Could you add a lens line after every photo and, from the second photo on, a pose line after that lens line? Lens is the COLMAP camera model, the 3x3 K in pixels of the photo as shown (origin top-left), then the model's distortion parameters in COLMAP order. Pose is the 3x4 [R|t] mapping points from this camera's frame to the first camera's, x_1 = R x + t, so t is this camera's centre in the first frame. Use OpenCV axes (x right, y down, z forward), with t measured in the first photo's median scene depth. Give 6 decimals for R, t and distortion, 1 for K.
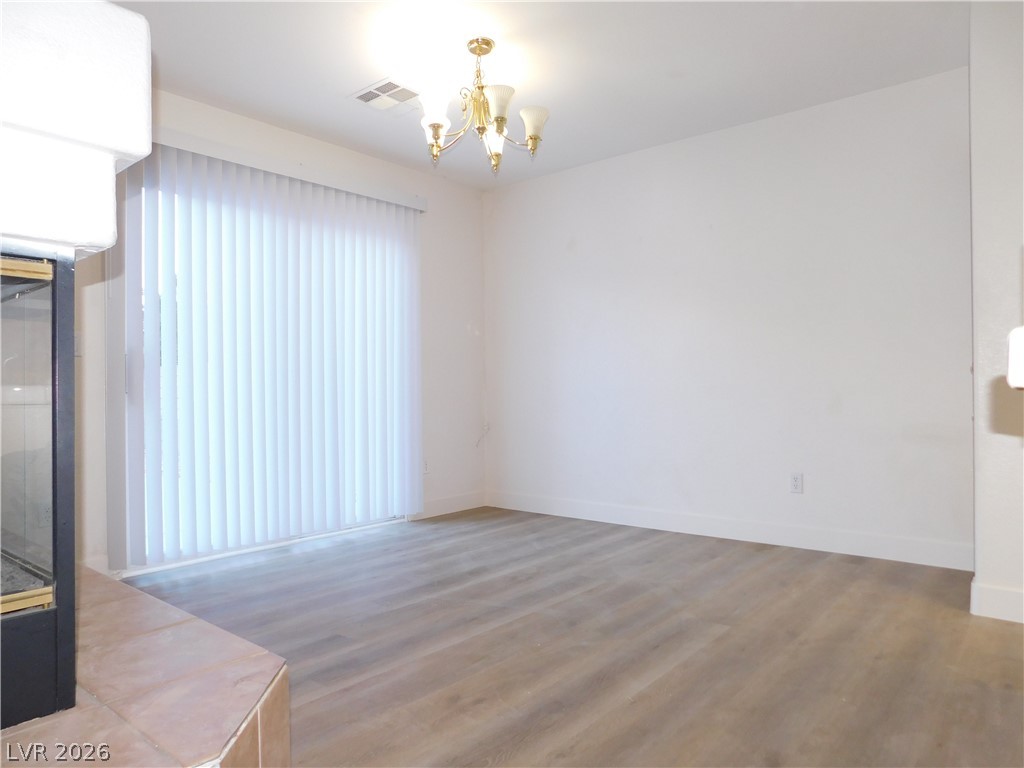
lens RADIAL K [[685.0, 0, 511.4], [0, 685.0, 388.7], [0, 0, 1]] dist [-0.064220, 0.056482]
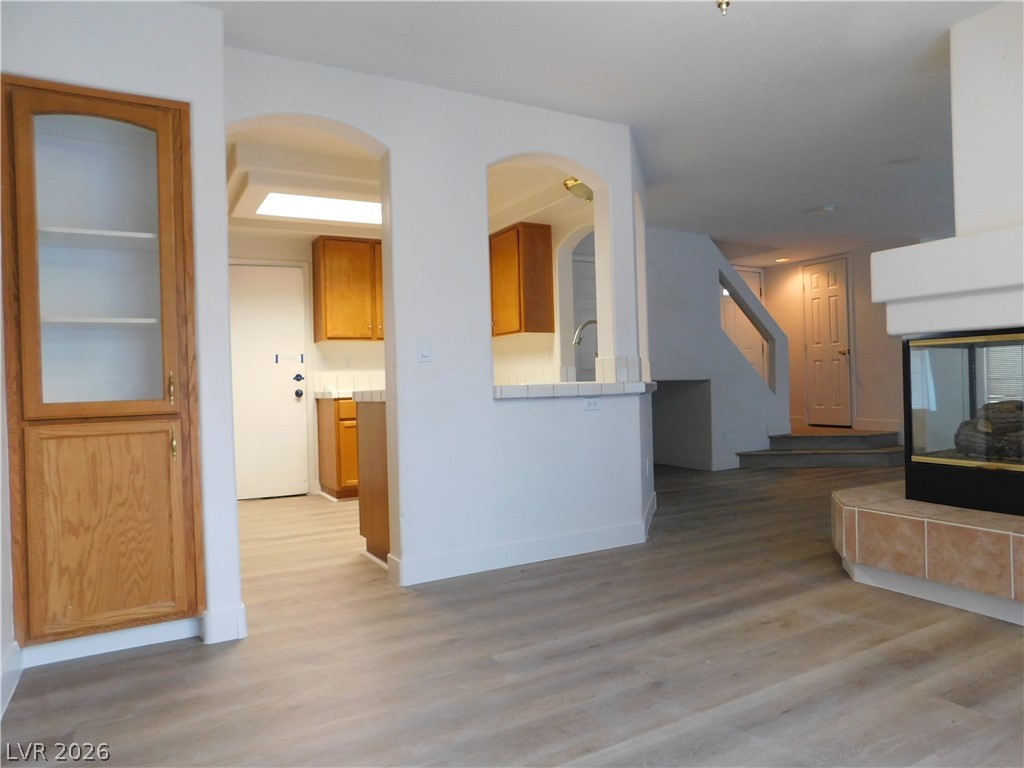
lens RADIAL K [[685.0, 0, 509.3], [0, 685.0, 383.2], [0, 0, 1]] dist [-0.064220, 0.056482]
pose [[-0.936042, 0.030499, 0.350564, -0.045114], [0.030086, 0.999525, -0.006626, -0.021876], [-0.350600, 0.004344, -0.936515, 2.001484]]
